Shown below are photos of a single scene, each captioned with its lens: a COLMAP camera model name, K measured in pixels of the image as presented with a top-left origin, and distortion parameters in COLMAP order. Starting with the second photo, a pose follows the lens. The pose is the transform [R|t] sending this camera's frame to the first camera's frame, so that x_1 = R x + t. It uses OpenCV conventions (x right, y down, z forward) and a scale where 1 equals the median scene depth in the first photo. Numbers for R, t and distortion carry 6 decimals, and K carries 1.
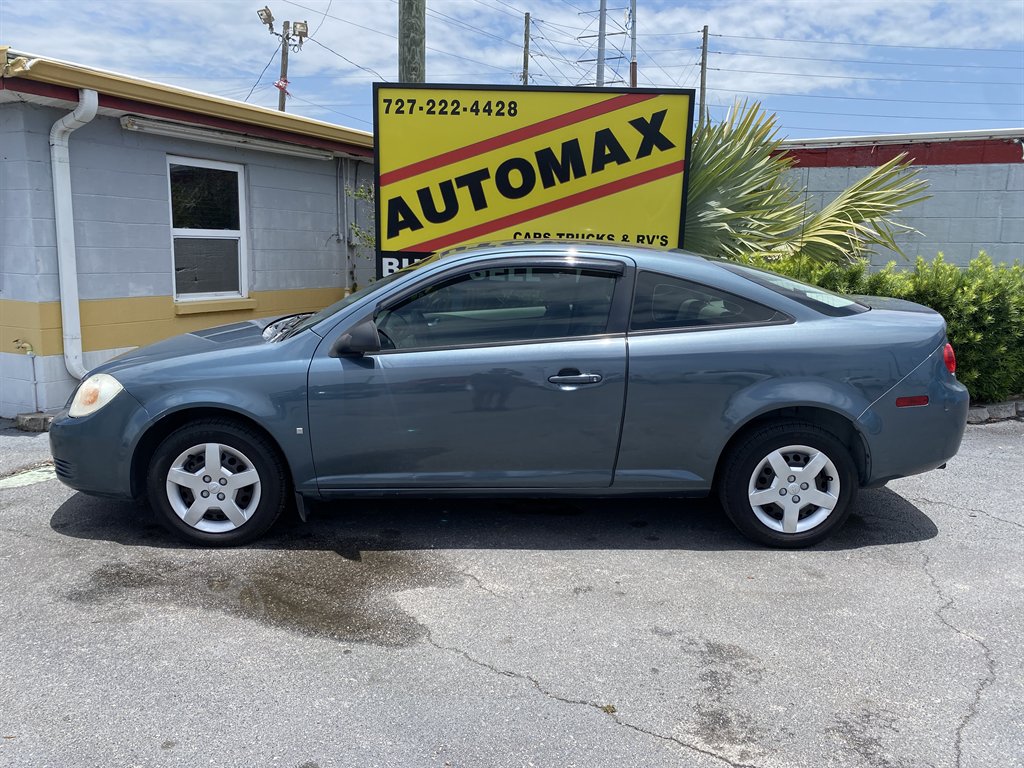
lens RADIAL K [[787.6, 0, 502.1], [0, 787.6, 386.2], [0, 0, 1]] dist [0.040537, -0.031177]
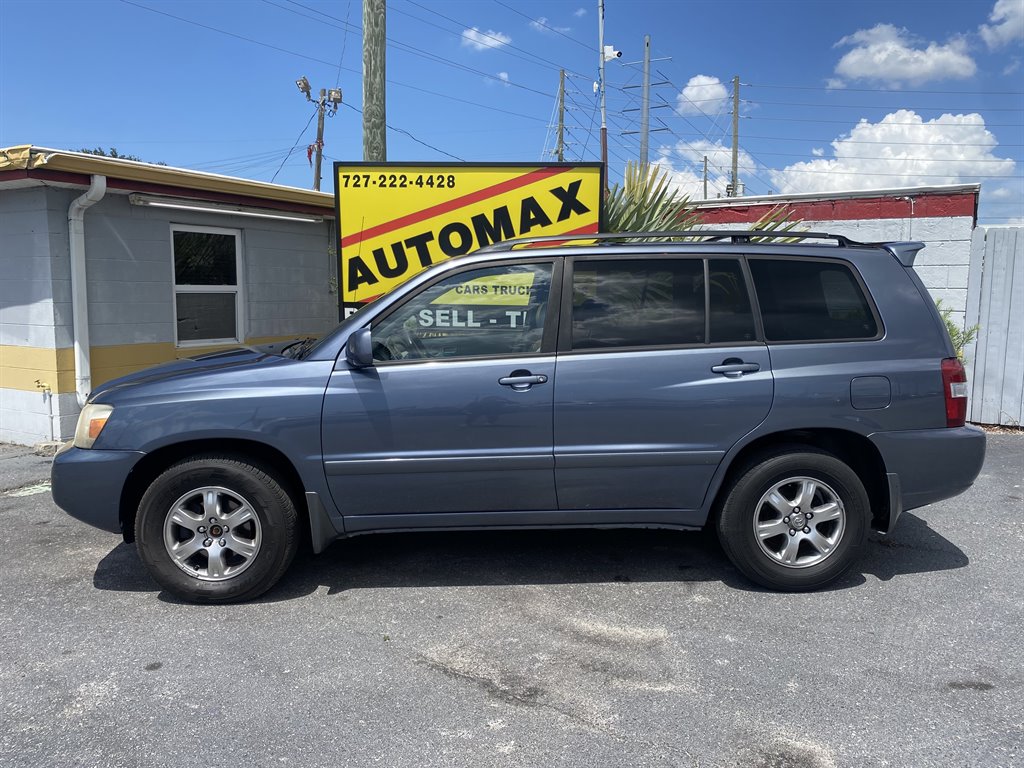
lens RADIAL K [[787.6, 0, 510.6], [0, 787.6, 389.0], [0, 0, 1]] dist [0.040537, -0.031177]
pose [[0.998199, -0.005440, -0.059746, 0.166818], [0.002374, 0.998682, -0.051272, 0.017479], [0.059946, 0.051038, 0.996896, -0.146695]]
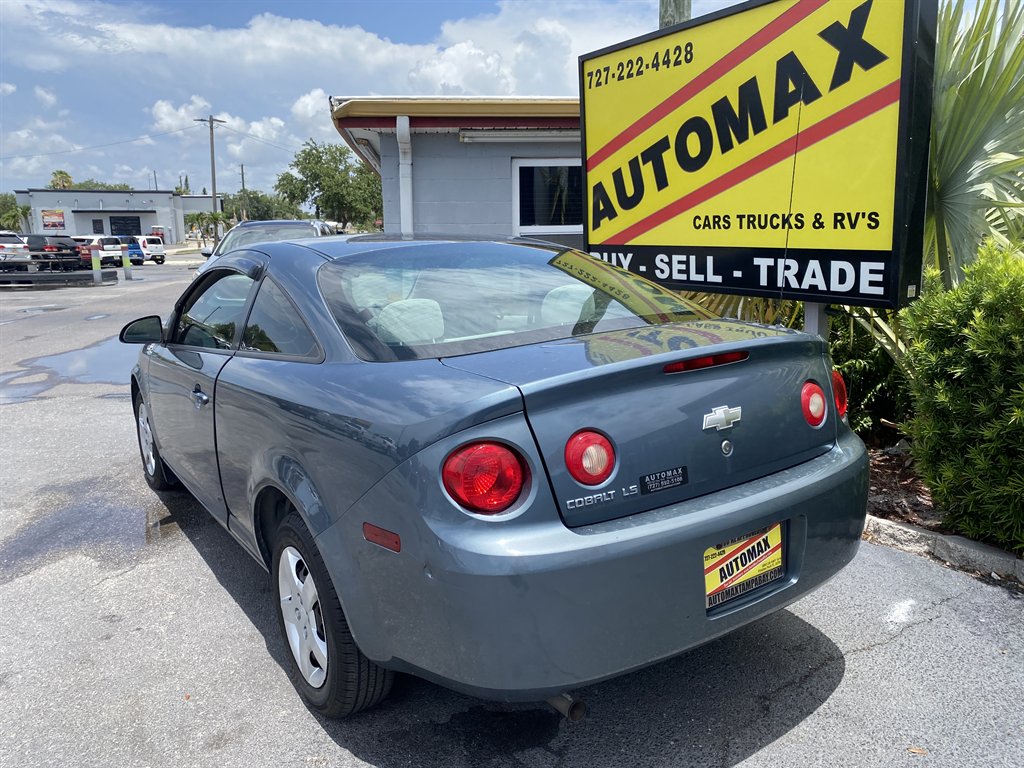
lens RADIAL K [[787.6, 0, 506.5], [0, 787.6, 372.5], [0, 0, 1]] dist [0.040537, -0.031177]
pose [[0.539933, 0.123685, -0.832571, 0.573226], [-0.126531, 0.989831, 0.064991, -0.075392], [0.832143, 0.070255, 0.550092, 0.453014]]
